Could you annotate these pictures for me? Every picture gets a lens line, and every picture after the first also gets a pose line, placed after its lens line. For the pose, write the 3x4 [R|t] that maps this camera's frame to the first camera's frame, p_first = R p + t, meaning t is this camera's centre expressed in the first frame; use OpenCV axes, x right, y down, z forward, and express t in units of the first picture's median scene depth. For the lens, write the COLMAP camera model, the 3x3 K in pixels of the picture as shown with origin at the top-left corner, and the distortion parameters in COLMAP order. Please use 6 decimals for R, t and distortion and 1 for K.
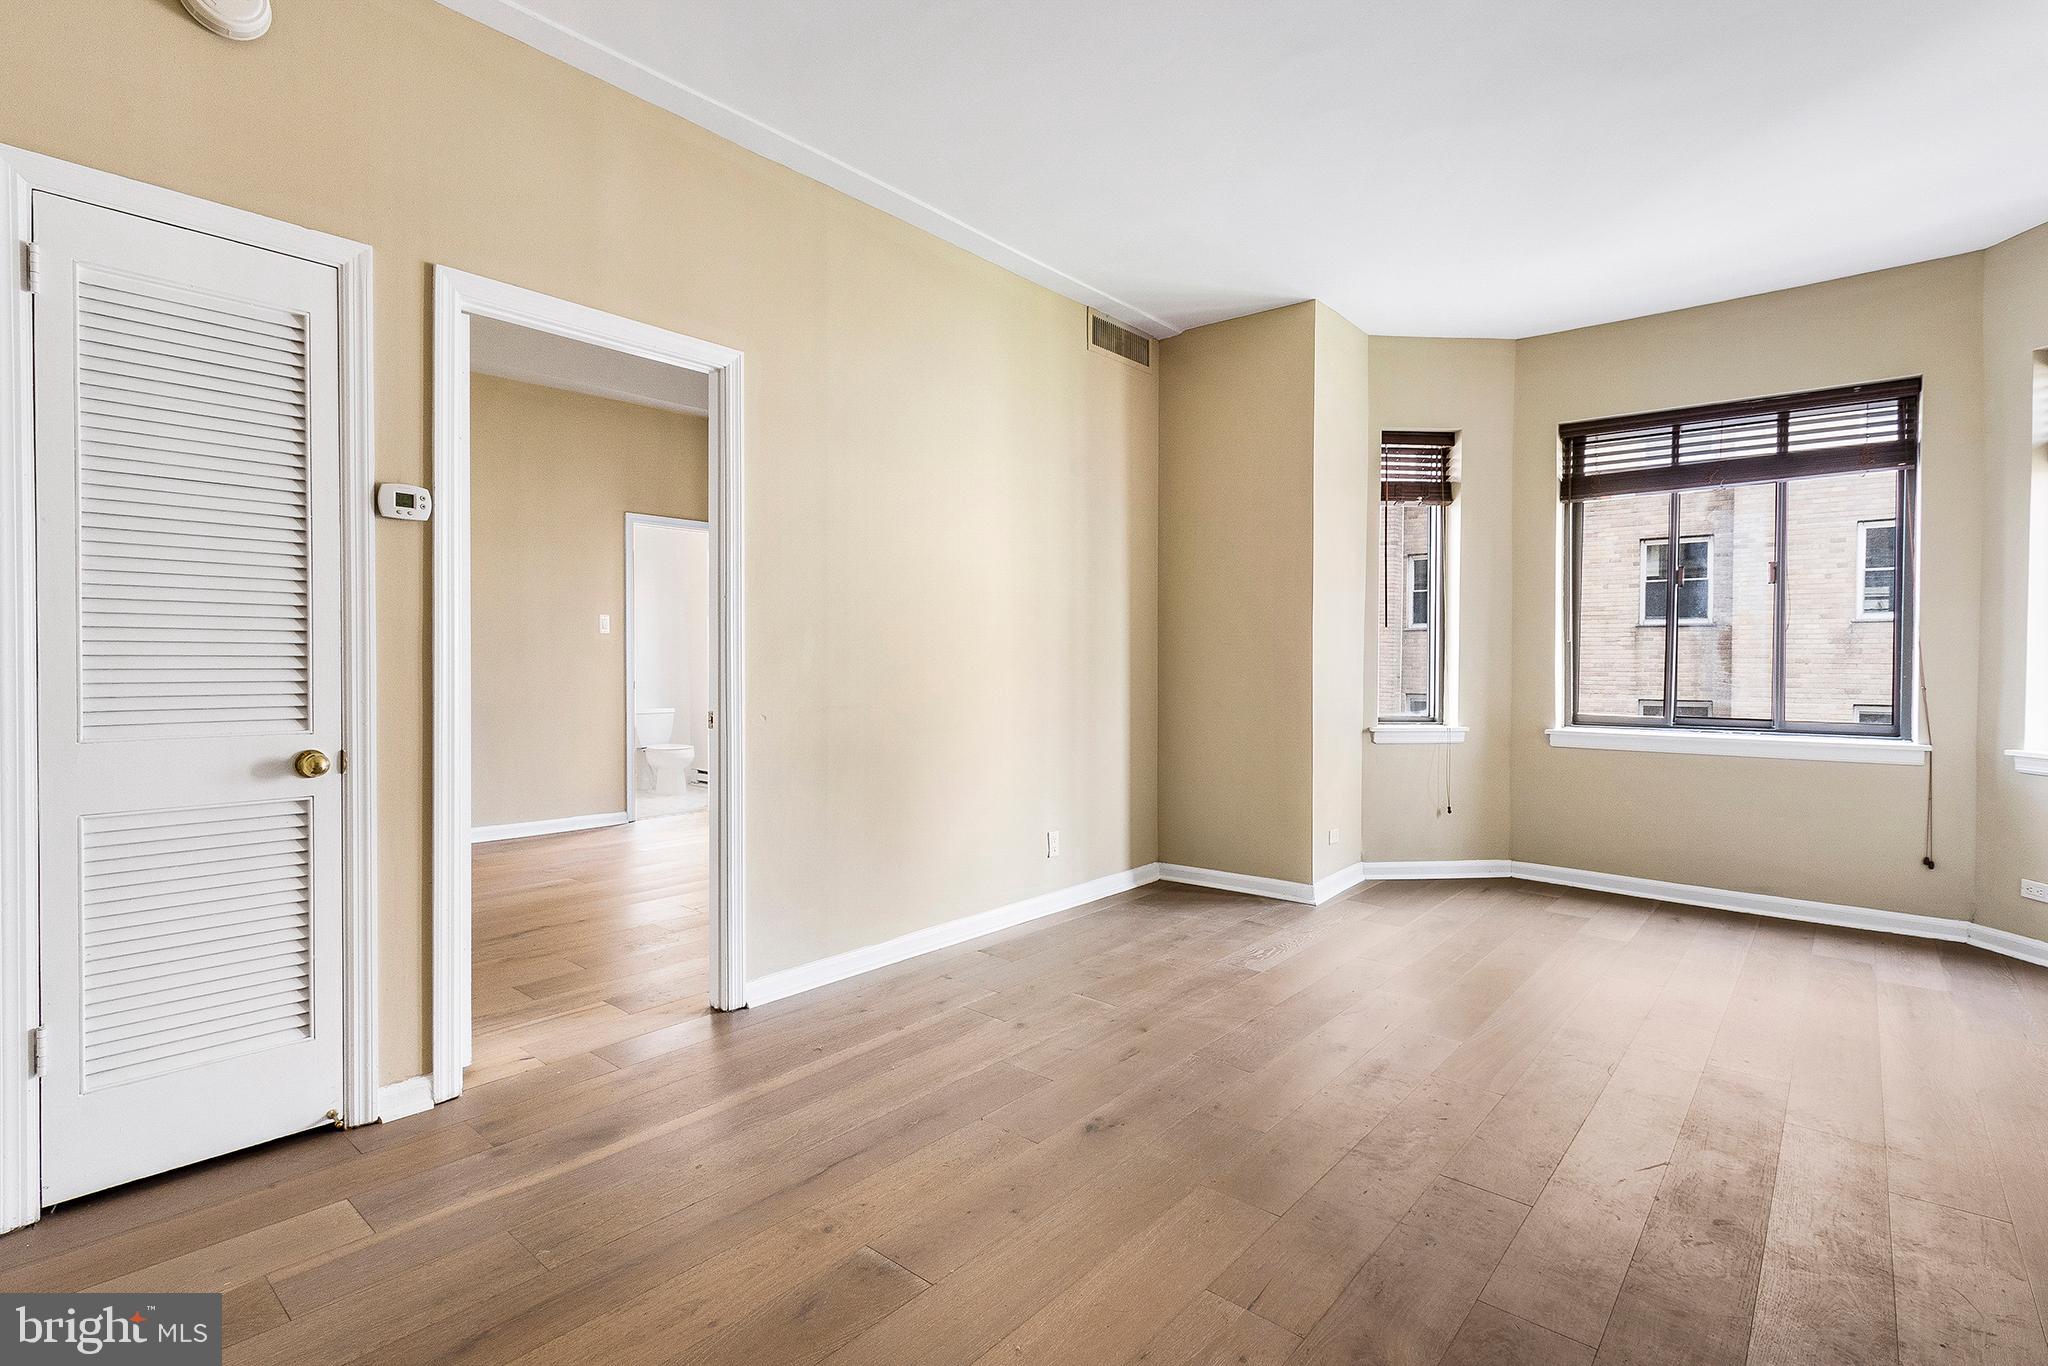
lens RADIAL K [[962.4, 0, 1022.7], [0, 962.4, 676.0], [0, 0, 1]] dist [-0.002776, -0.001052]
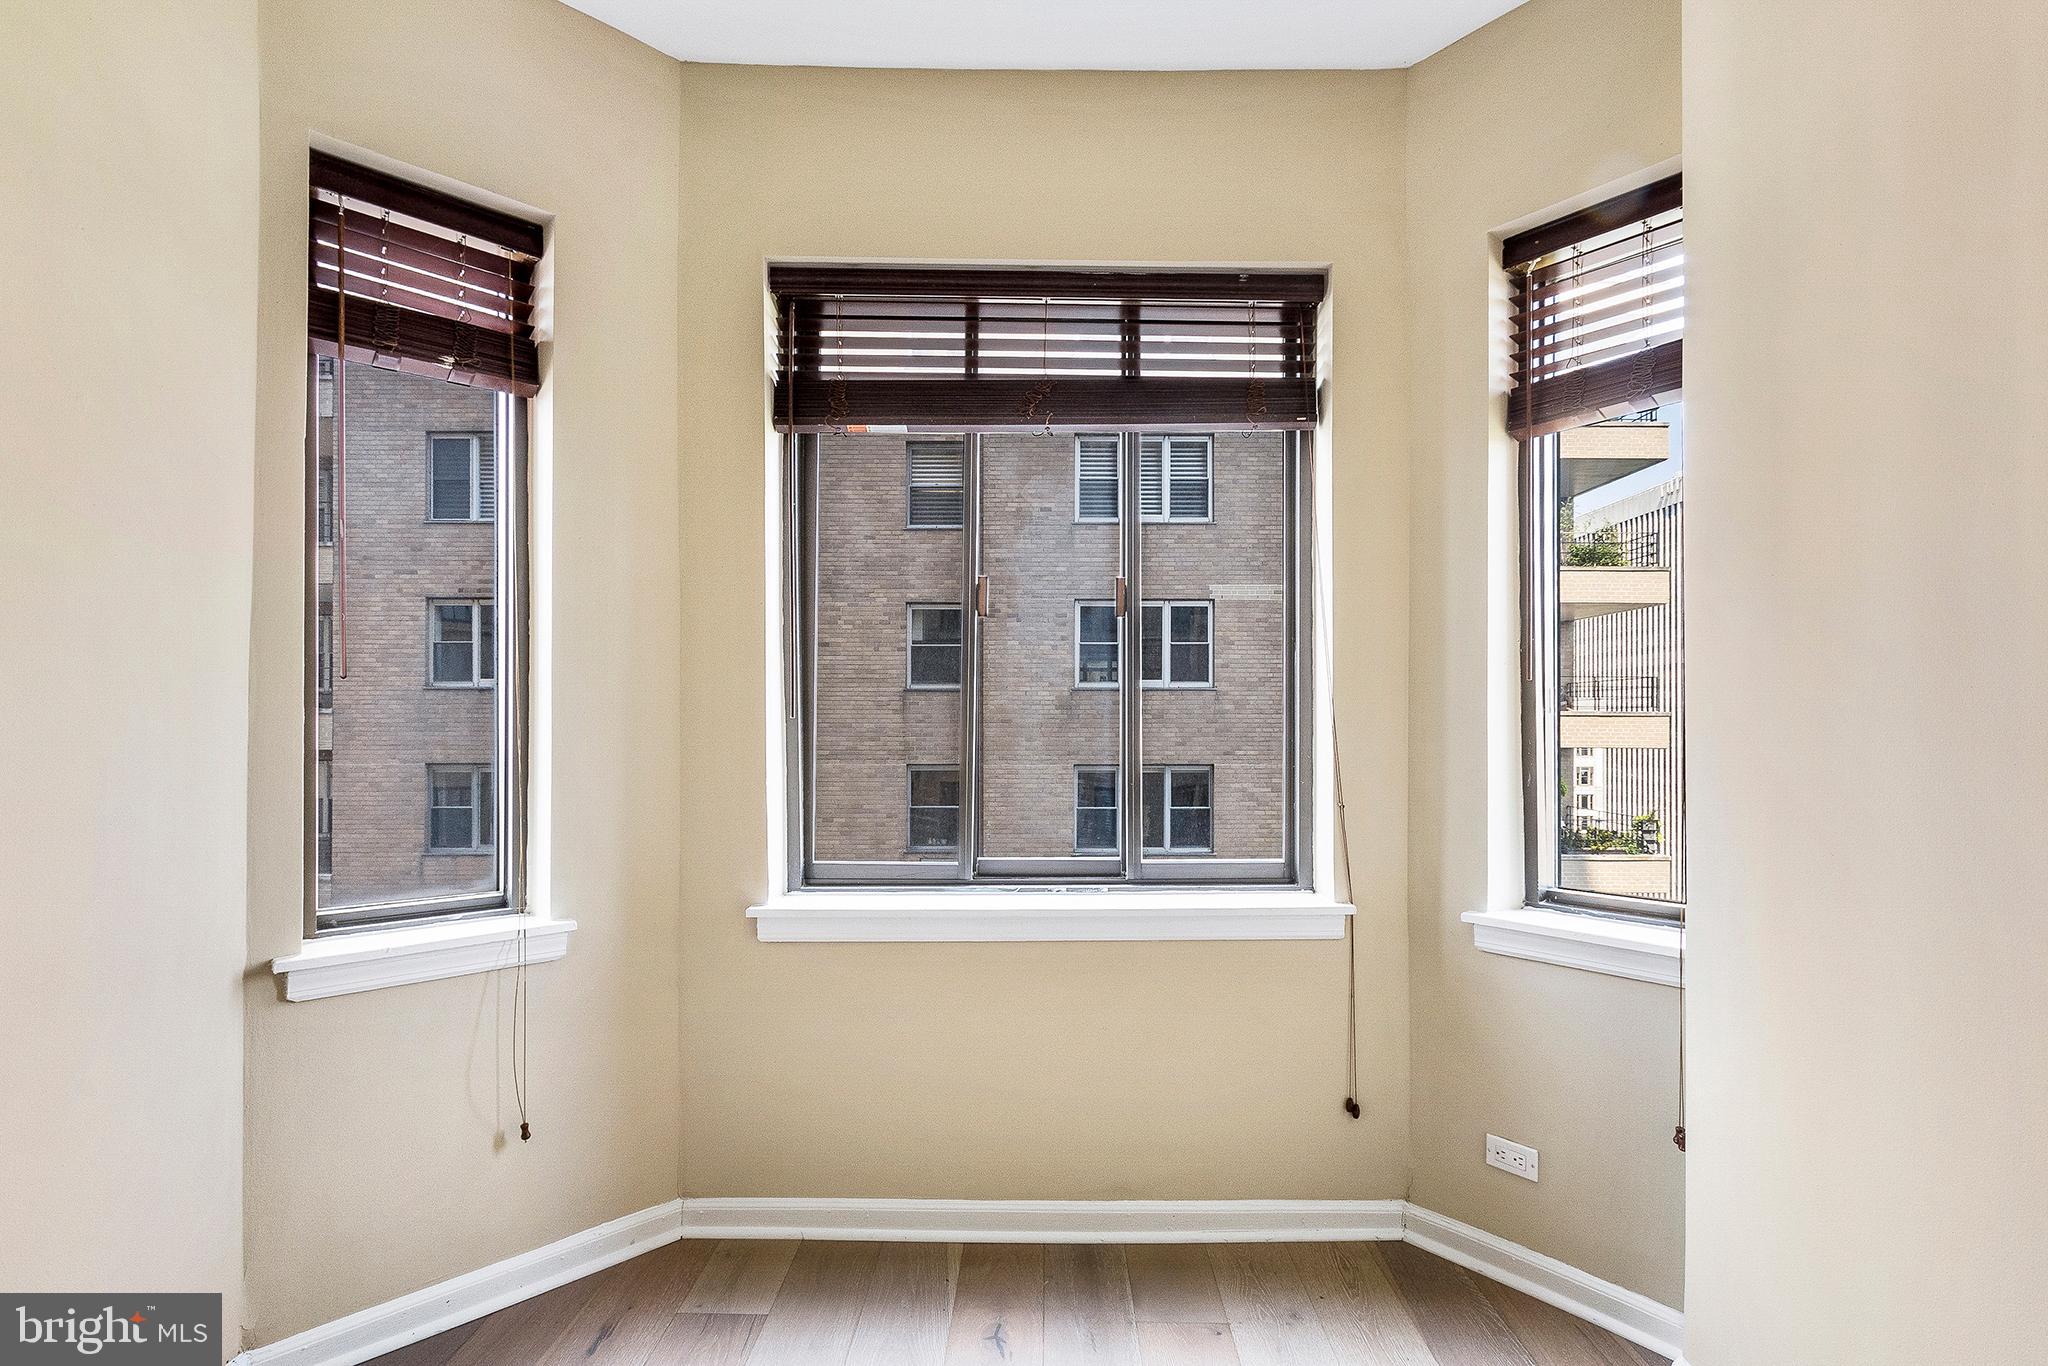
lens RADIAL K [[990.6, 0, 1062.9], [0, 990.6, 721.9], [0, 0, 1]] dist [-0.001368, -0.000320]
pose [[0.746620, -0.003170, 0.665243, 0.337300], [0.013442, 0.999856, -0.010321, -0.026532], [-0.665115, 0.016649, 0.746555, 0.536071]]
